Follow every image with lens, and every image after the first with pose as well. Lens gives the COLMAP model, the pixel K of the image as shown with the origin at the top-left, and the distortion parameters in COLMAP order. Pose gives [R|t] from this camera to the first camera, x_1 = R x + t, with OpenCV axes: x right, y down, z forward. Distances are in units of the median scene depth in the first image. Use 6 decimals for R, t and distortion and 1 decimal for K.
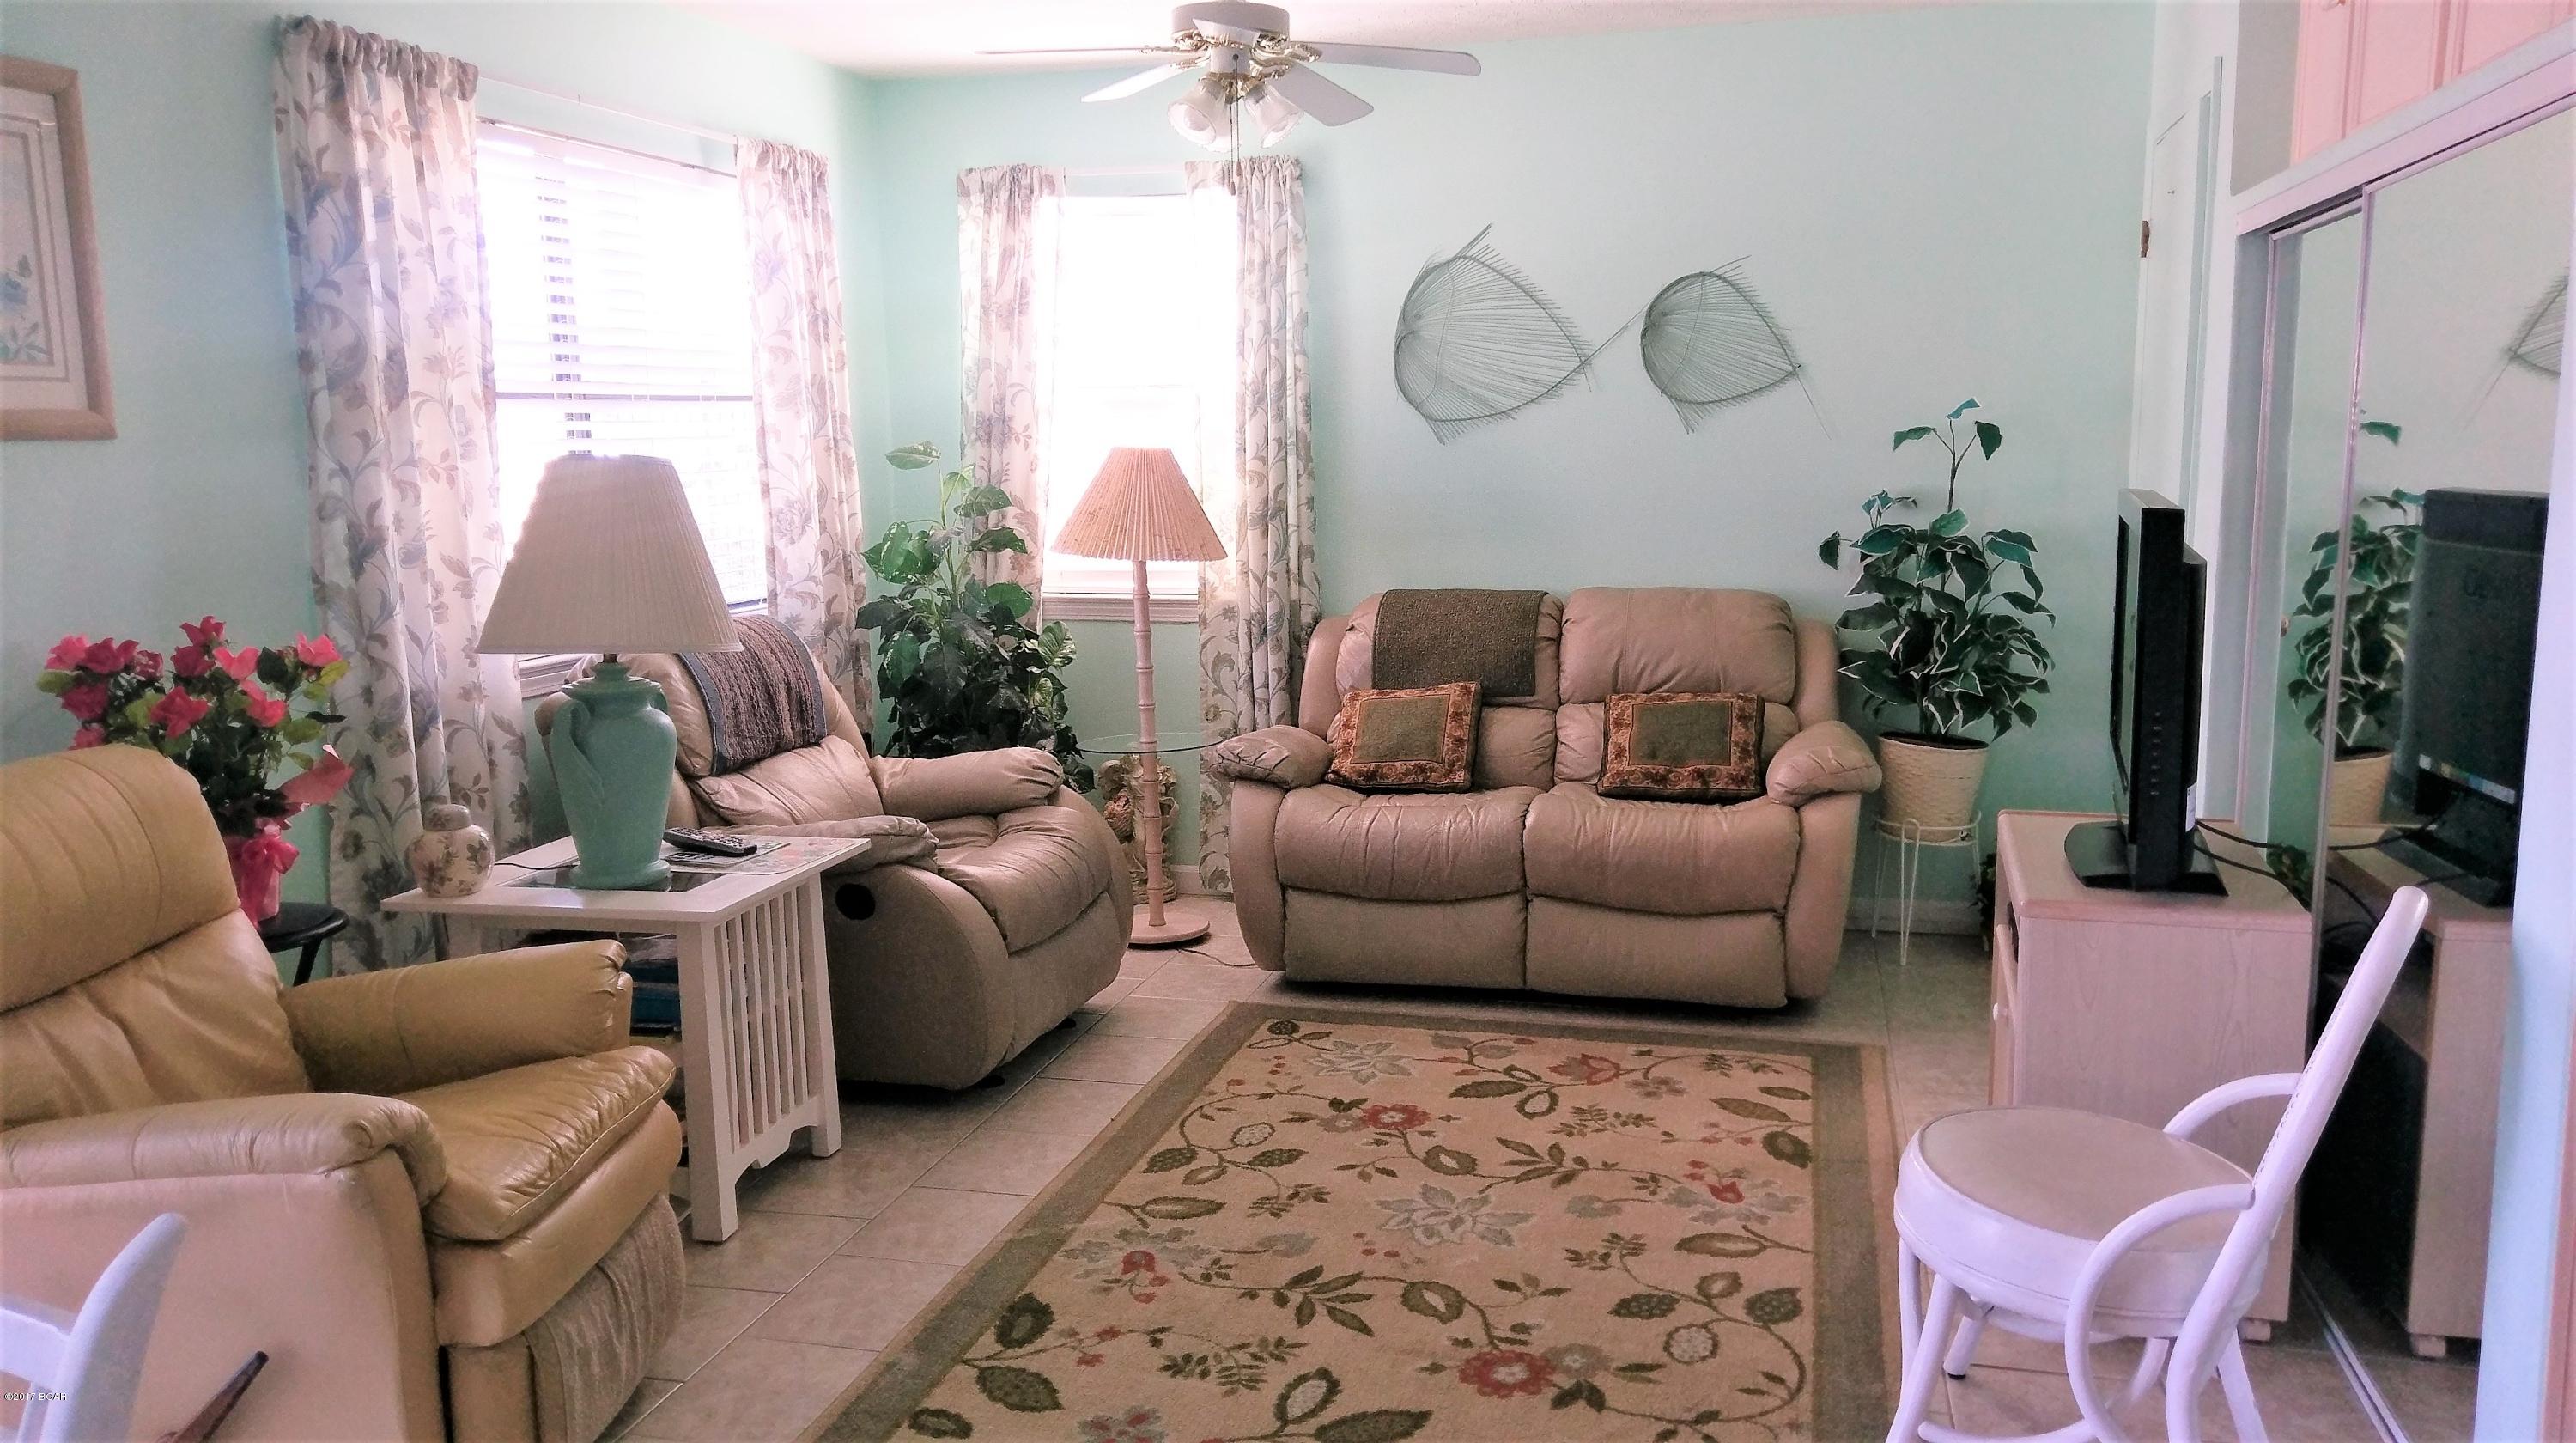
lens RADIAL K [[1901.3, 0, 1303.8], [0, 1901.3, 722.4], [0, 0, 1]] dist [0.081670, -0.141805]
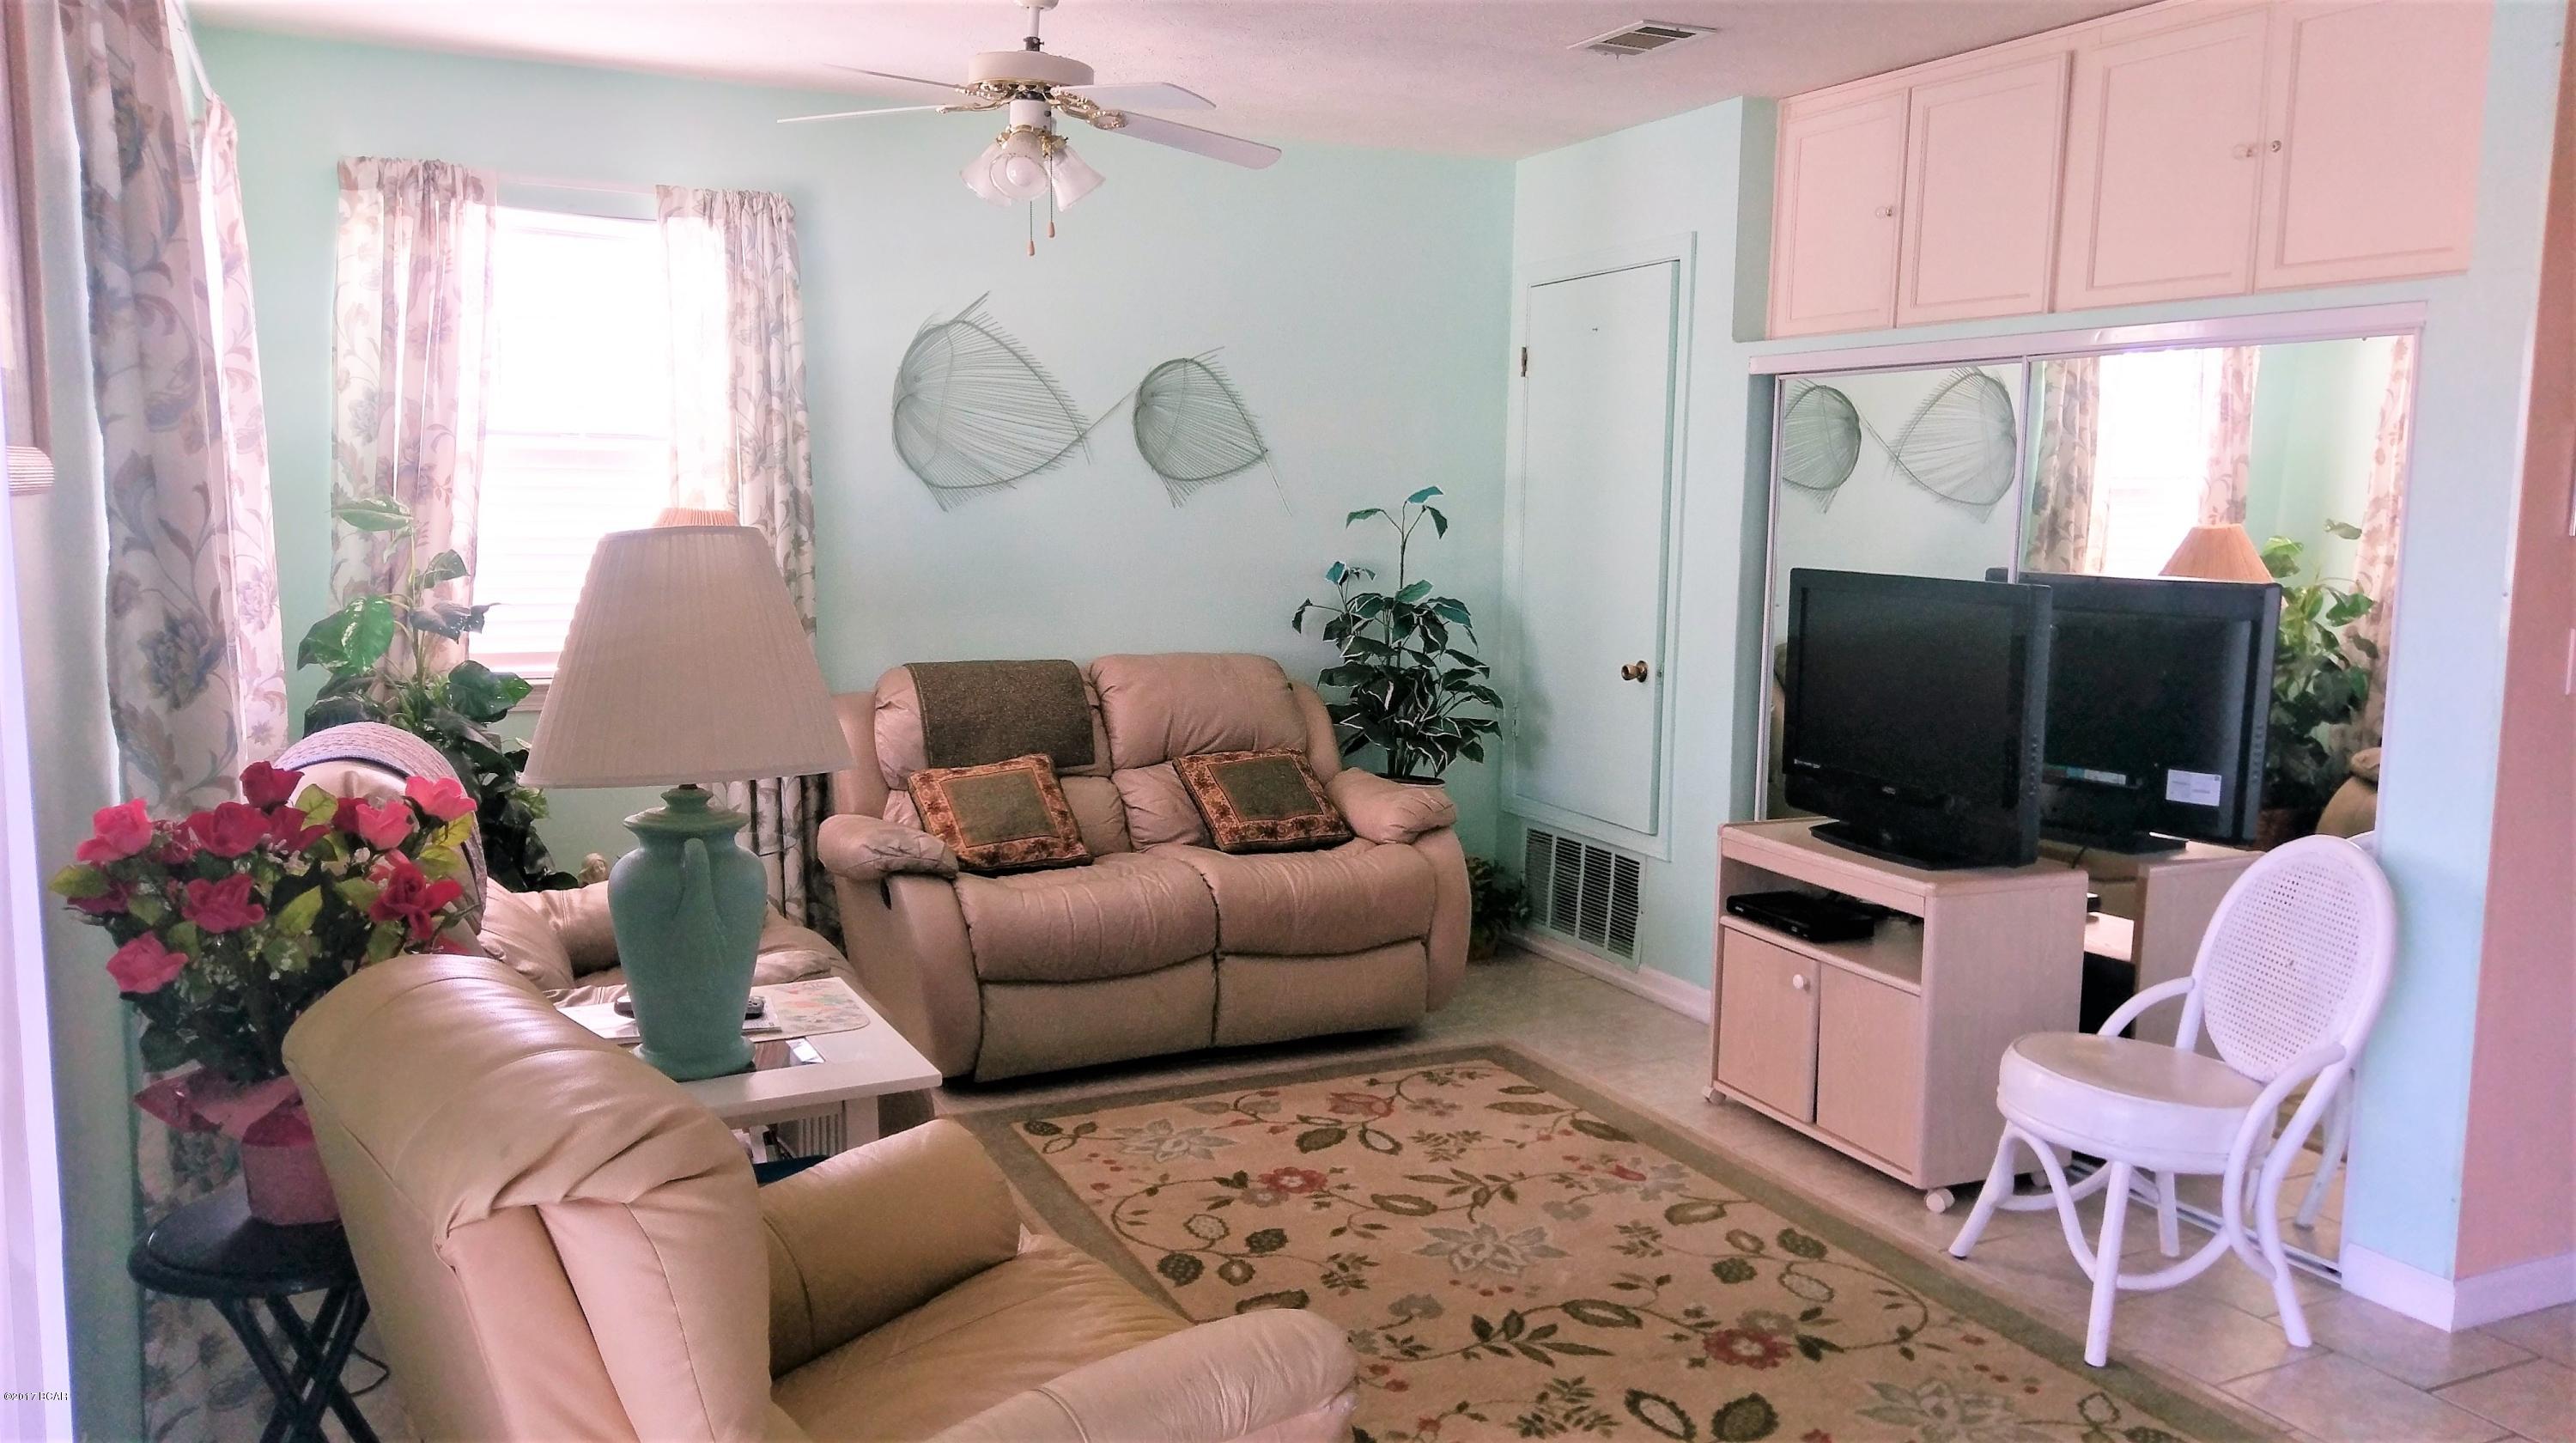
lens RADIAL K [[1901.3, 0, 1303.8], [0, 1901.3, 722.4], [0, 0, 1]] dist [0.081670, -0.141805]
pose [[0.759136, -0.052636, 0.648800, -0.508397], [0.071477, 0.997439, -0.002712, -0.028496], [-0.646996, 0.048433, 0.760954, 0.180344]]
